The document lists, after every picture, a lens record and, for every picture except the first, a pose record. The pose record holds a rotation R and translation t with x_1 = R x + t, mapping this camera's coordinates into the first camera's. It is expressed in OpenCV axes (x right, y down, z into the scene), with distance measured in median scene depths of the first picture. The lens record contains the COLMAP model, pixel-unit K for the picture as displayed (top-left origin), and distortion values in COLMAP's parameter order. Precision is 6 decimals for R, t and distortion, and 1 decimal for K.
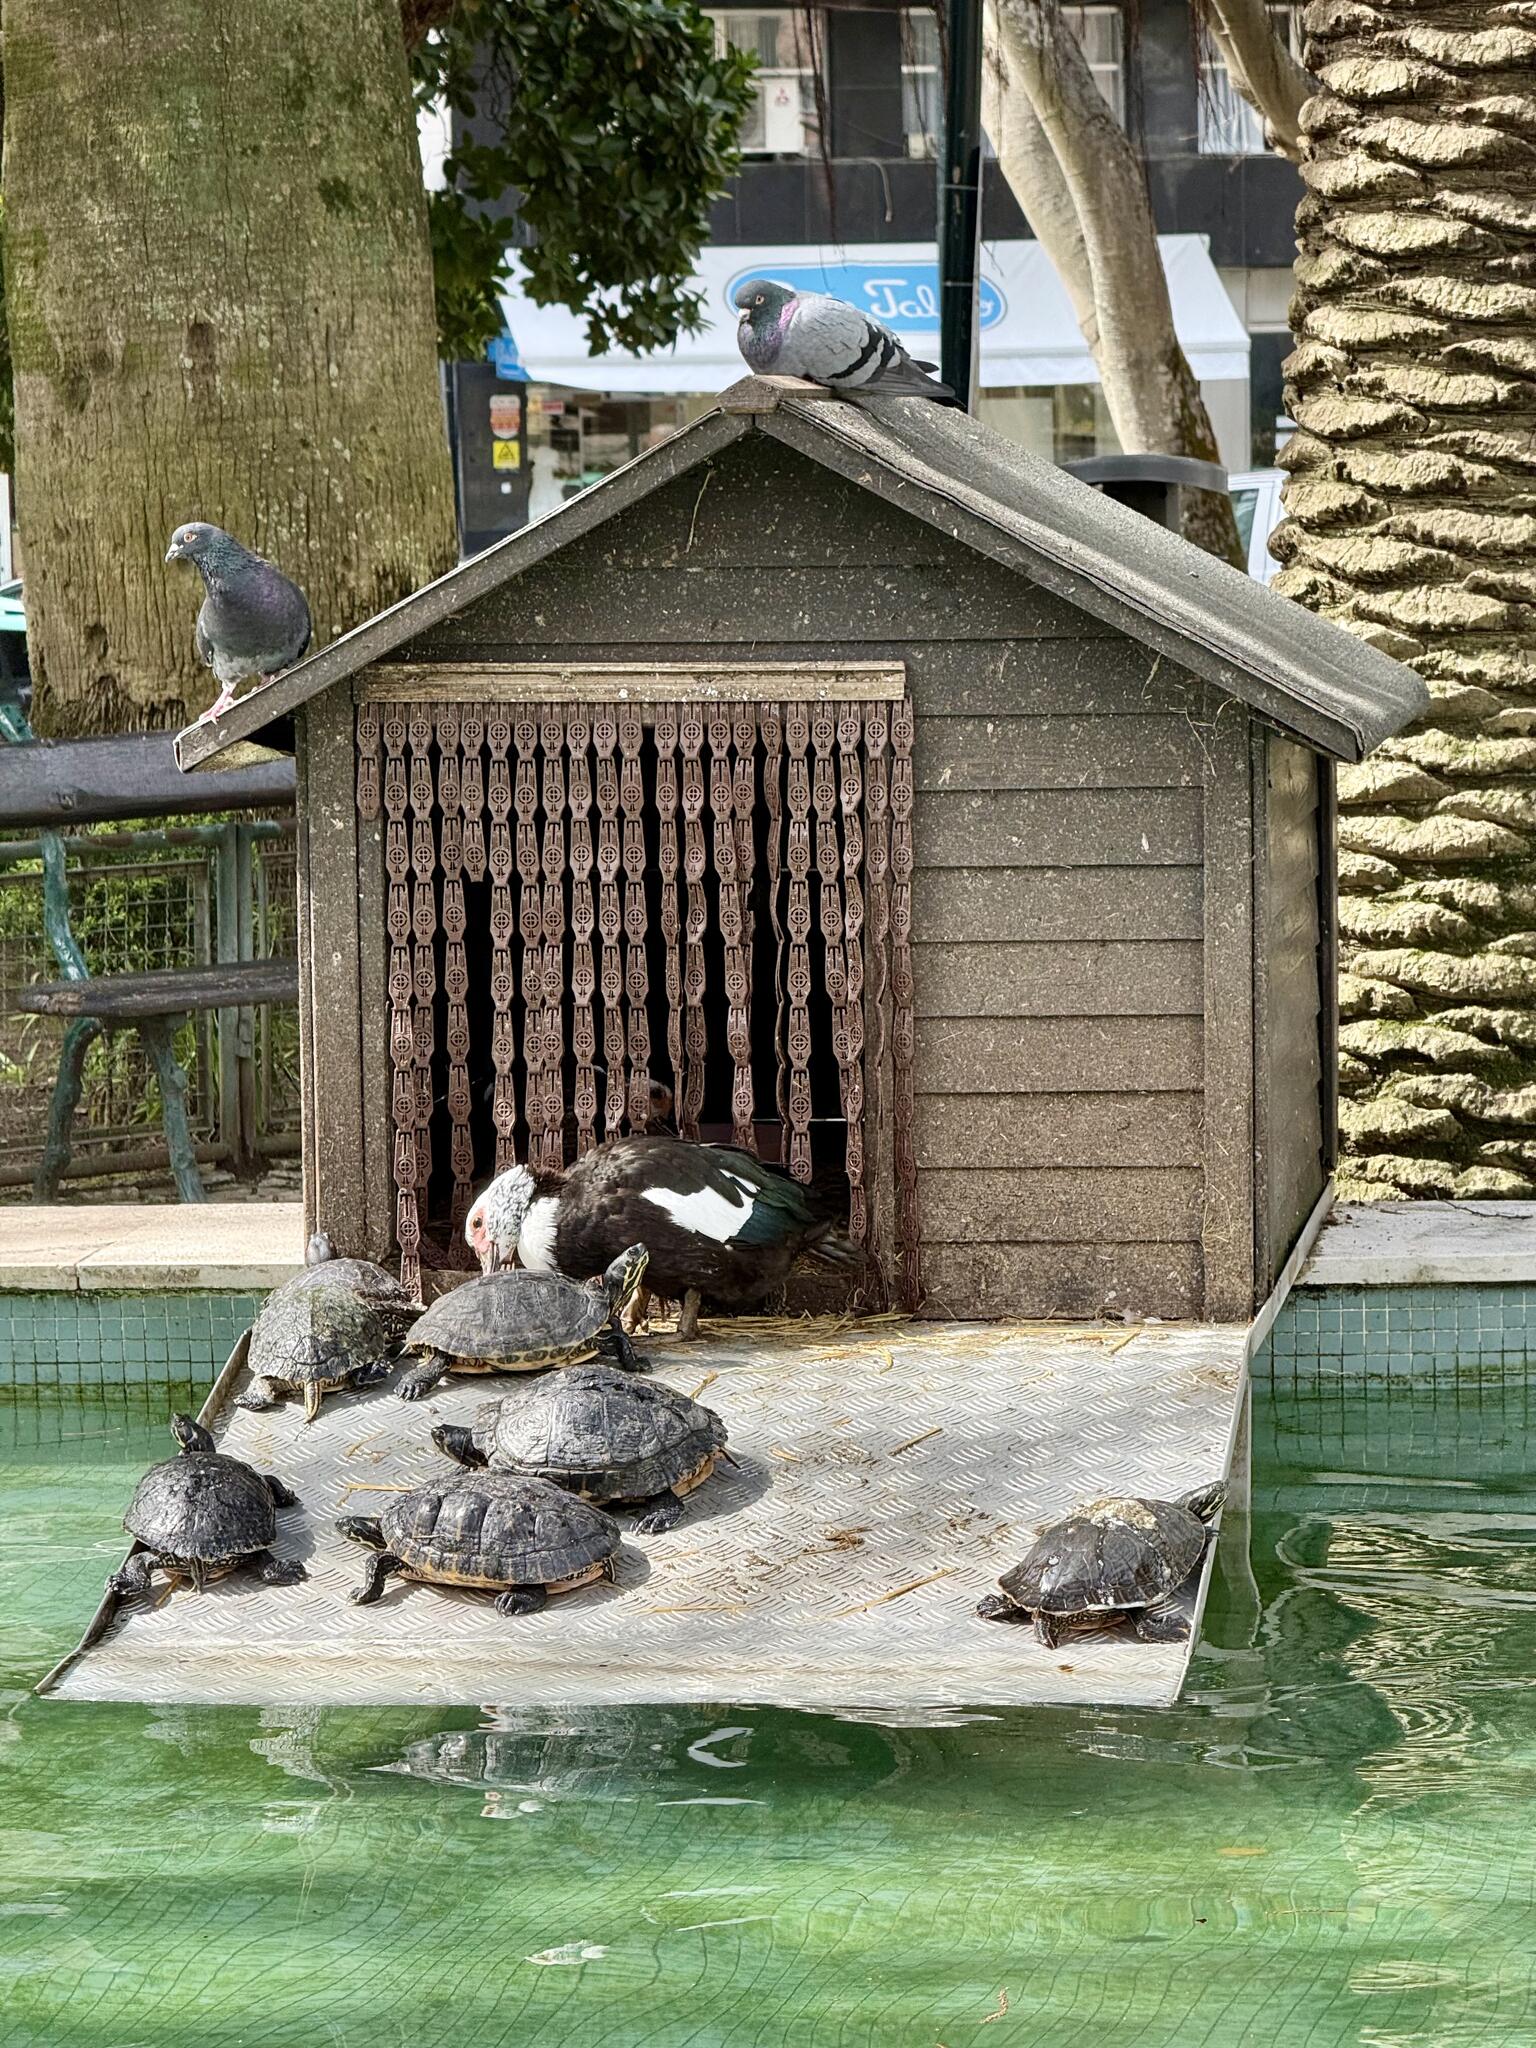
lens RADIAL K [[7165.4, 0, 768.0], [0, 7165.4, 1024.0], [0, 0, 1]] dist [0.114198, 3.184842]
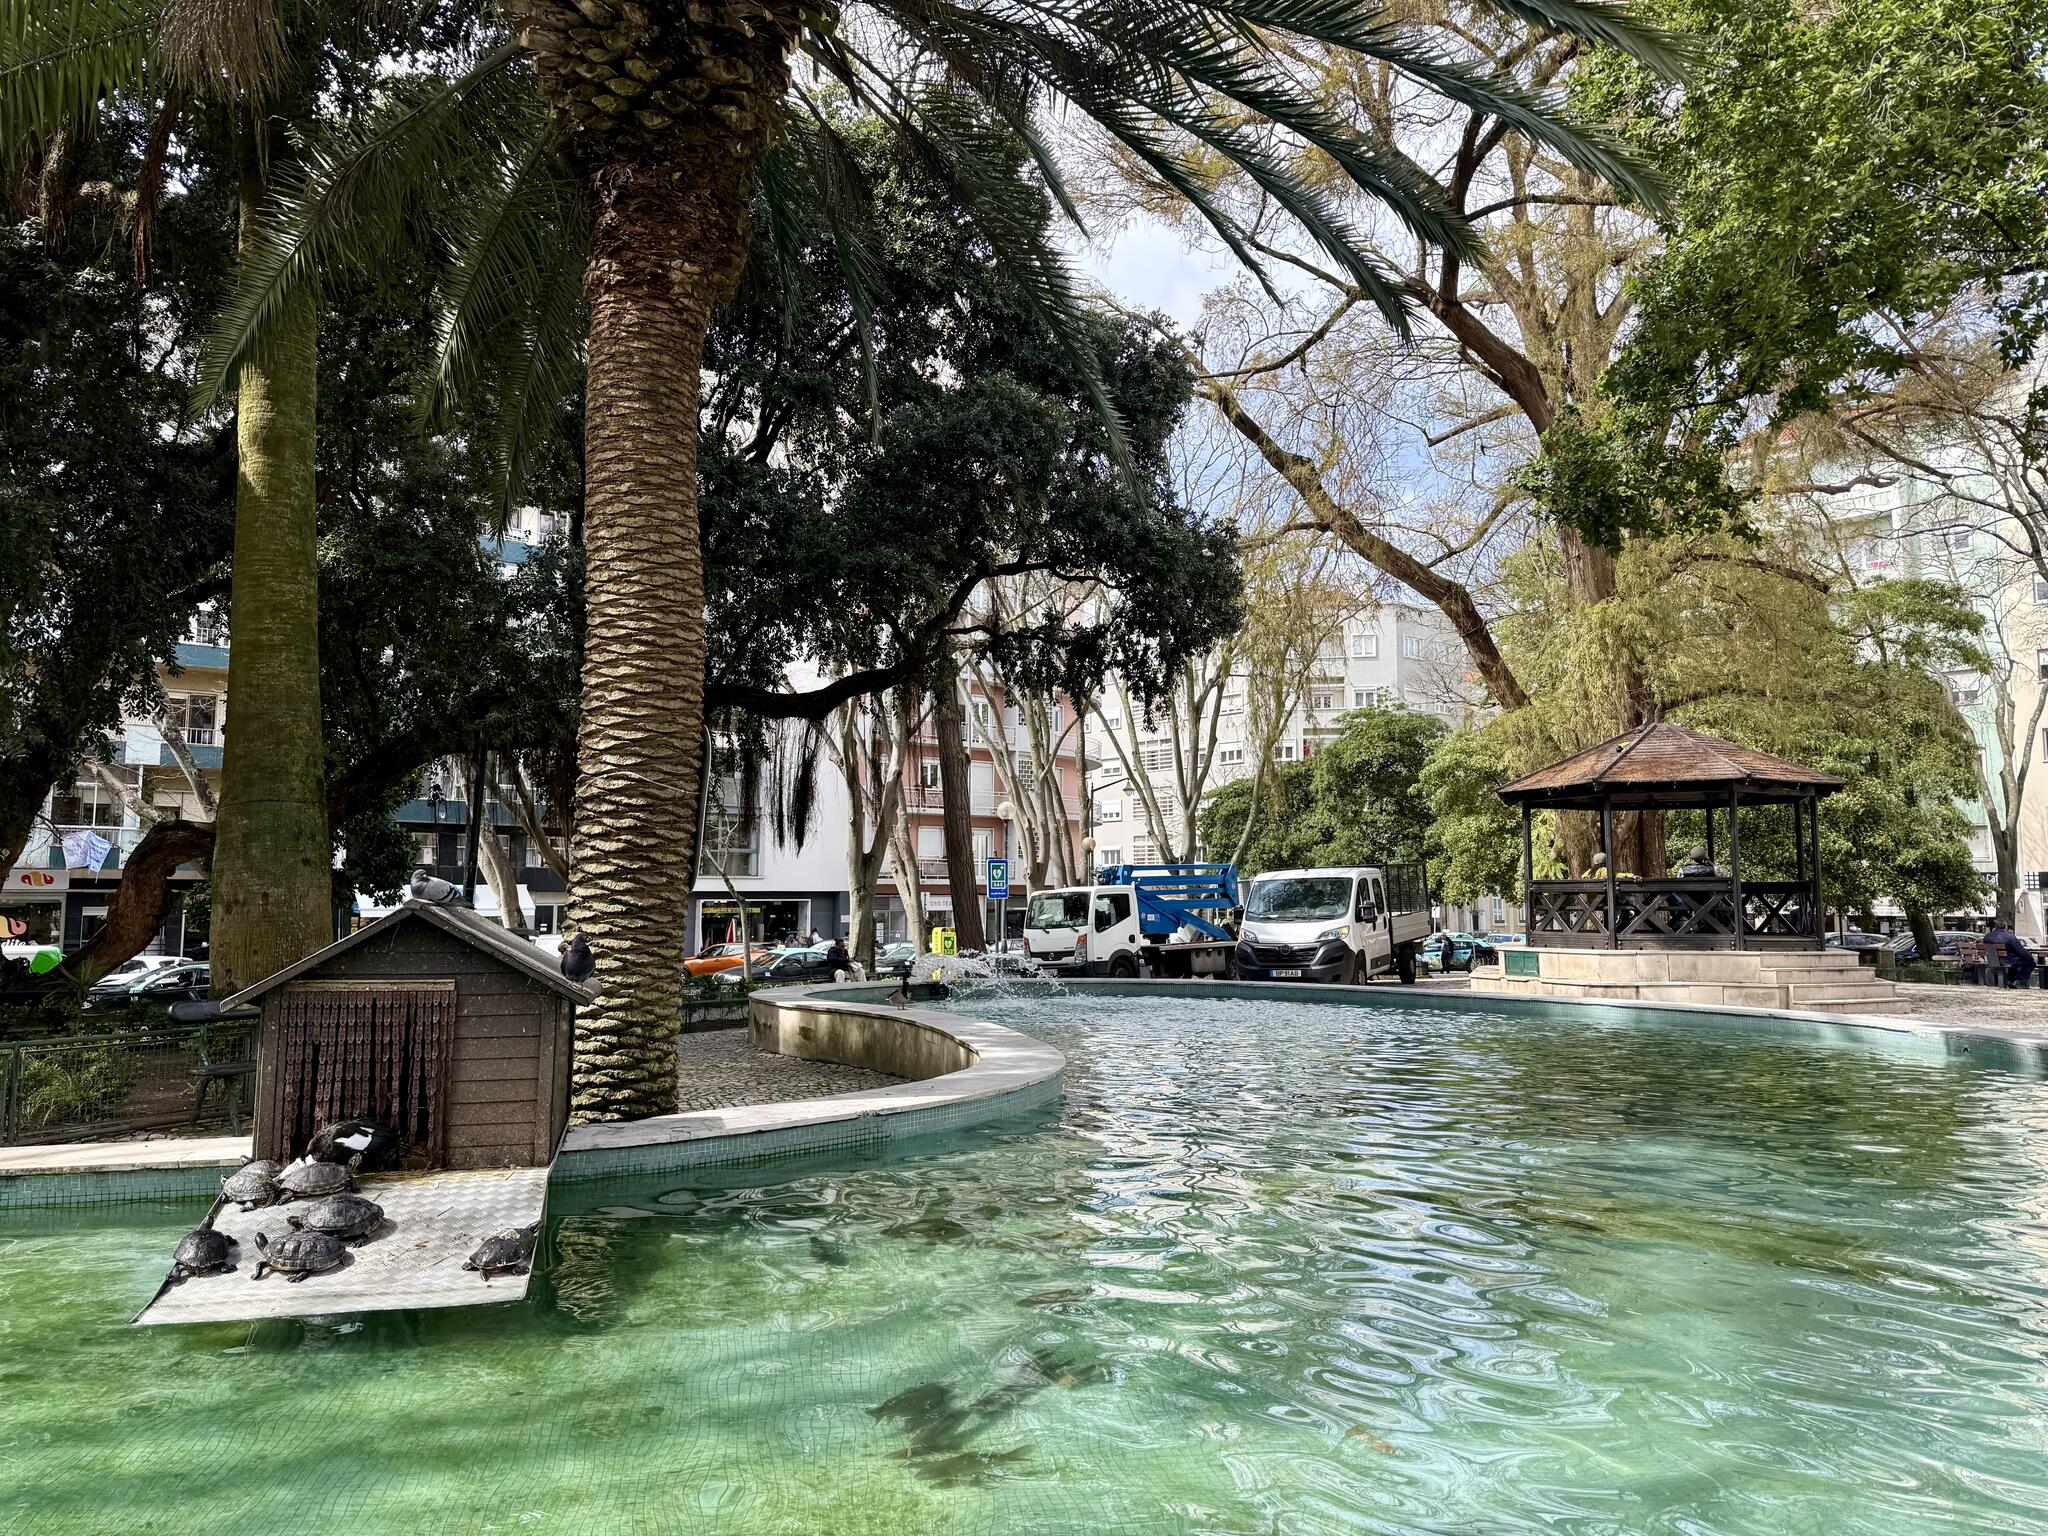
lens RADIAL K [[1378.7, 0, 1029.9], [0, 1378.7, 743.7], [0, 0, 1]] dist [0.065161, -0.115057]
pose [[0.916781, 0.066337, 0.393842, 0.000517], [0.020265, 0.977113, -0.211752, -0.010933], [-0.398876, 0.202111, 0.894455, 0.212052]]
